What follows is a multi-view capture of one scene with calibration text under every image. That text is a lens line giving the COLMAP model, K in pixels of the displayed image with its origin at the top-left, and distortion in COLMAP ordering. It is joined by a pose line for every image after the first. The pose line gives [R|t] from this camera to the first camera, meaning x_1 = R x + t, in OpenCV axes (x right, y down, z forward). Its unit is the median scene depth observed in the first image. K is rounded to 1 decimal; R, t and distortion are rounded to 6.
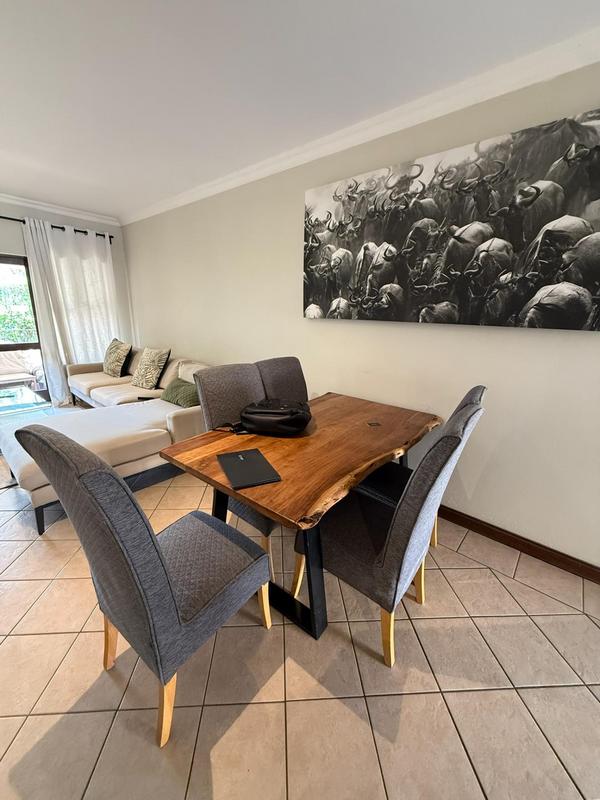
lens RADIAL K [[316.7, 0, 300.5], [0, 316.7, 397.8], [0, 0, 1]] dist [-0.001039, 0.000153]
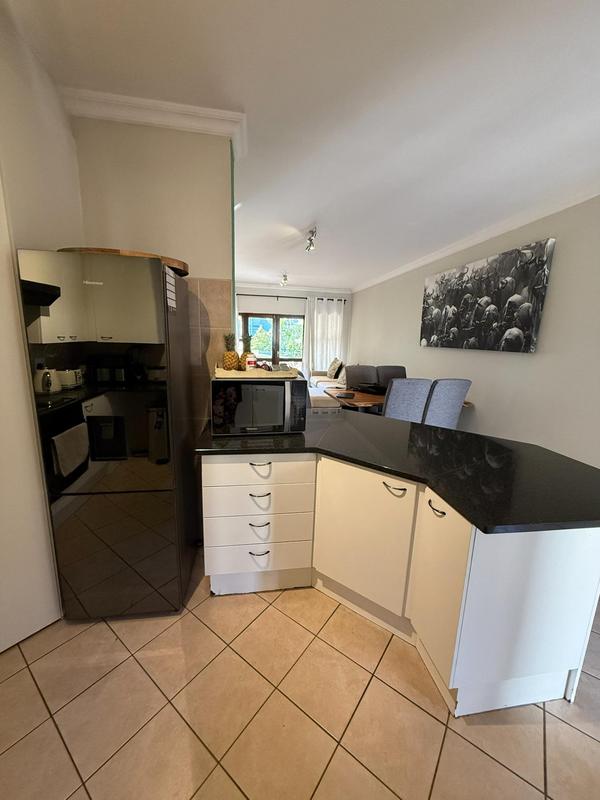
lens RADIAL K [[316.7, 0, 300.5], [0, 316.7, 397.8], [0, 0, 1]] dist [-0.001039, 0.000153]
pose [[0.762004, 0.117657, -0.636795, 0.782375], [-0.180135, 0.983057, -0.033919, 0.241347], [0.622015, 0.140555, 0.770287, -0.840304]]
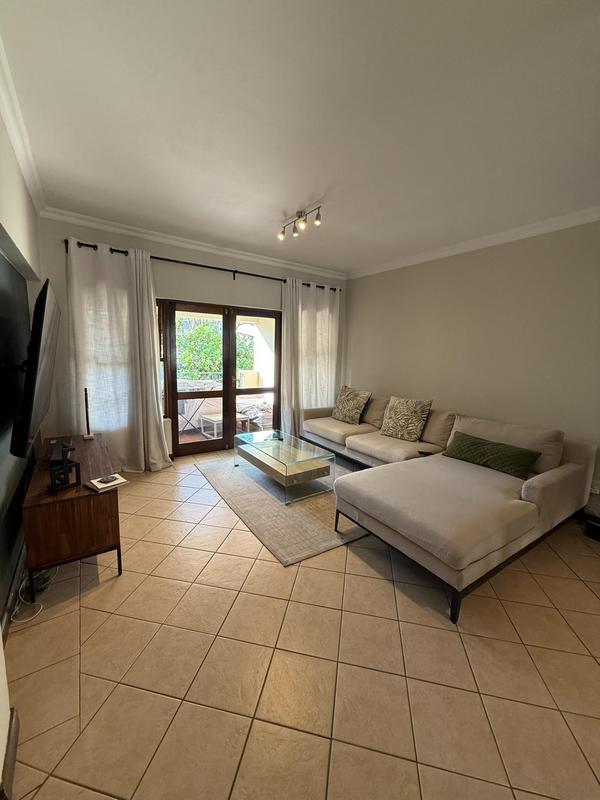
lens RADIAL K [[316.7, 0, 300.5], [0, 316.7, 397.8], [0, 0, 1]] dist [-0.001039, 0.000153]
pose [[0.963995, 0.036513, -0.263403, -0.893779], [-0.069477, 0.990706, -0.116938, -0.037259], [0.256685, 0.131028, 0.957572, -0.003168]]
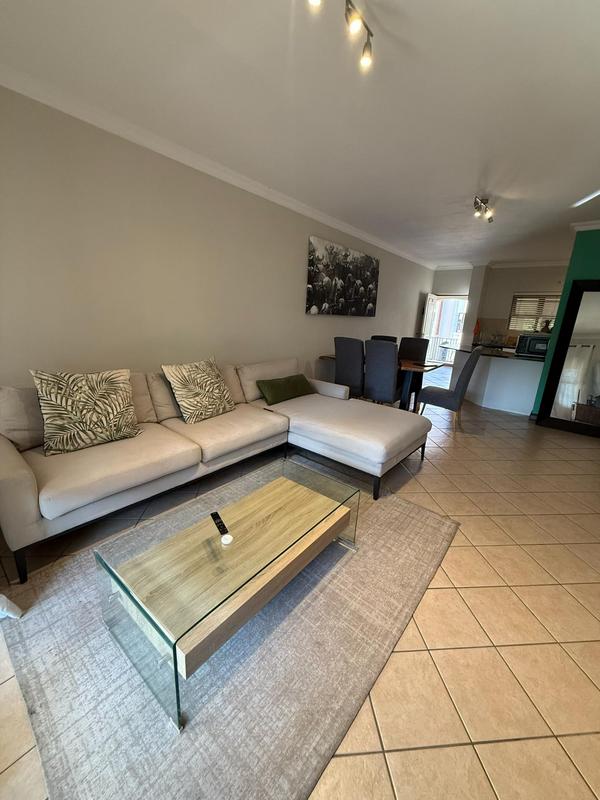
lens RADIAL K [[316.7, 0, 300.5], [0, 316.7, 397.8], [0, 0, 1]] dist [-0.001039, 0.000153]
pose [[-0.020295, -0.287241, 0.957643, -1.965878], [0.217553, 0.933621, 0.284646, -0.388391], [-0.975838, 0.214115, 0.043542, 1.285198]]
